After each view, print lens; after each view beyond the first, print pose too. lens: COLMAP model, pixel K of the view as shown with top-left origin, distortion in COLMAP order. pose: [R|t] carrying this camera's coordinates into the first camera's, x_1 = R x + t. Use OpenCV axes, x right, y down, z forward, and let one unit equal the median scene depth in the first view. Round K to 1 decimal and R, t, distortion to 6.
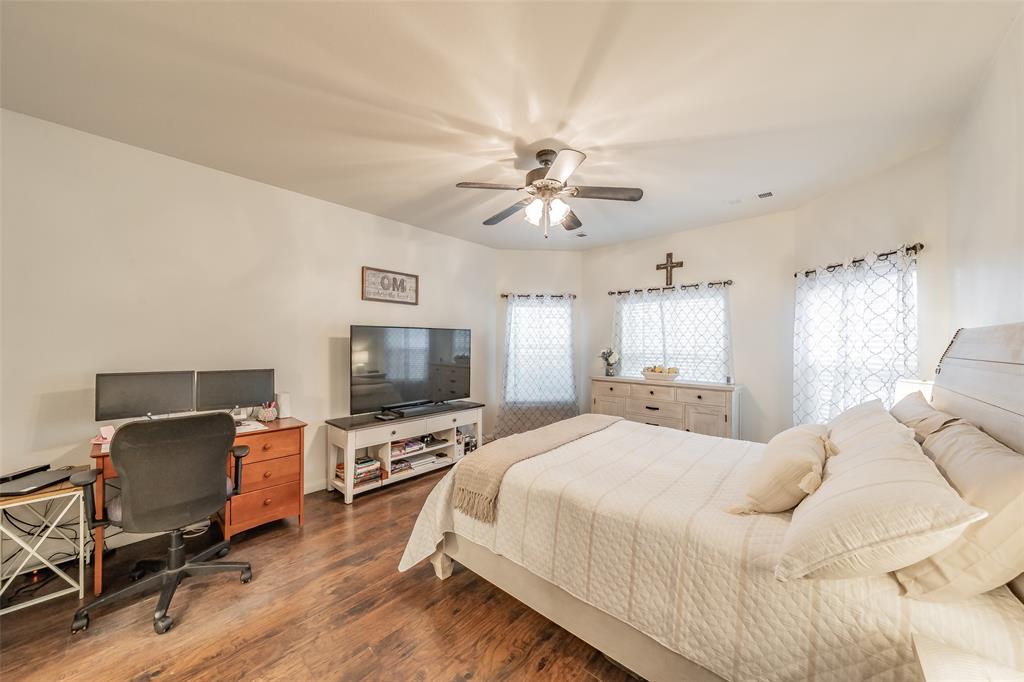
lens RADIAL K [[346.7, 0, 512.2], [0, 346.7, 339.1], [0, 0, 1]] dist [0.001074, 0.000240]
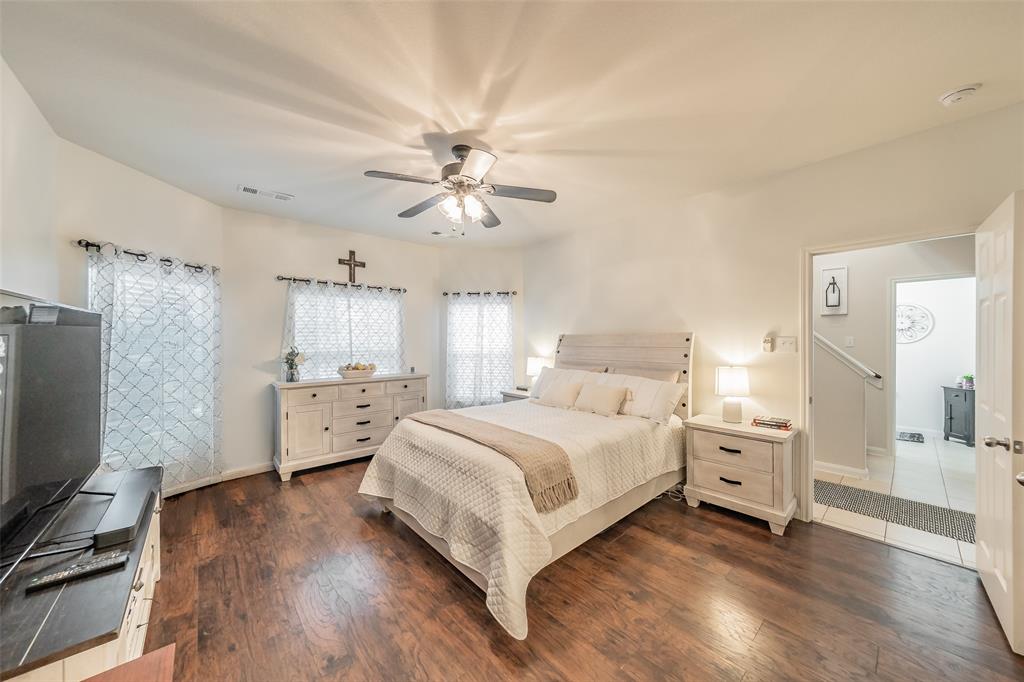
lens RADIAL K [[352.1, 0, 506.8], [0, 352.1, 337.0], [0, 0, 1]] dist [-0.000382, 0.000040]
pose [[0.142695, 0.002359, 0.989764, -0.541902], [-0.009097, 0.999958, -0.001071, -0.001327], [-0.989725, -0.008851, 0.142711, 0.455647]]
